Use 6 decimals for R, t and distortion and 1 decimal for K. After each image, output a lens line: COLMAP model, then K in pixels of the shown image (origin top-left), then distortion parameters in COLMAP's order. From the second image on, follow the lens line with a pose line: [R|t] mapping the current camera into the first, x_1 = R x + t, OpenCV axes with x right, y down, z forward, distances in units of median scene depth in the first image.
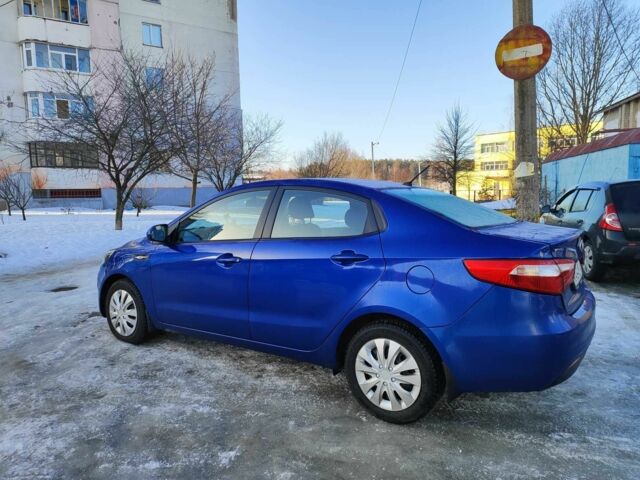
lens RADIAL K [[459.7, 0, 321.2], [0, 459.7, 240.6], [0, 0, 1]] dist [0.005402, -0.010942]
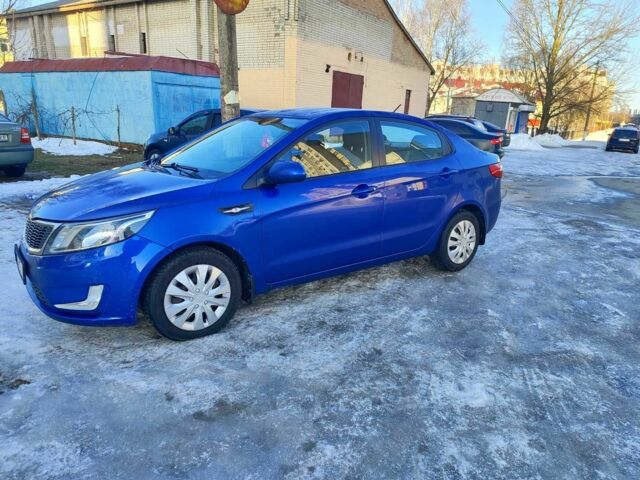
lens RADIAL K [[459.7, 0, 321.6], [0, 459.7, 241.1], [0, 0, 1]] dist [0.005402, -0.010942]
pose [[0.324820, -0.226801, 0.918179, -1.100093], [0.056913, 0.973749, 0.220394, -0.075432], [-0.944062, -0.019332, 0.329201, 0.669937]]
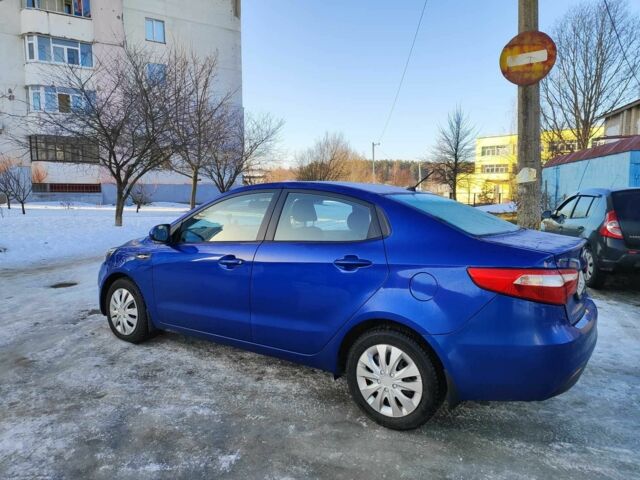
lens RADIAL K [[459.7, 0, 321.1], [0, 459.7, 239.7], [0, 0, 1]] dist [0.005402, -0.010942]
pose [[0.999789, 0.020394, 0.002474, -0.008729], [-0.020394, 0.999792, -0.000015, -0.008781], [-0.002474, -0.000036, 0.999997, 0.000243]]
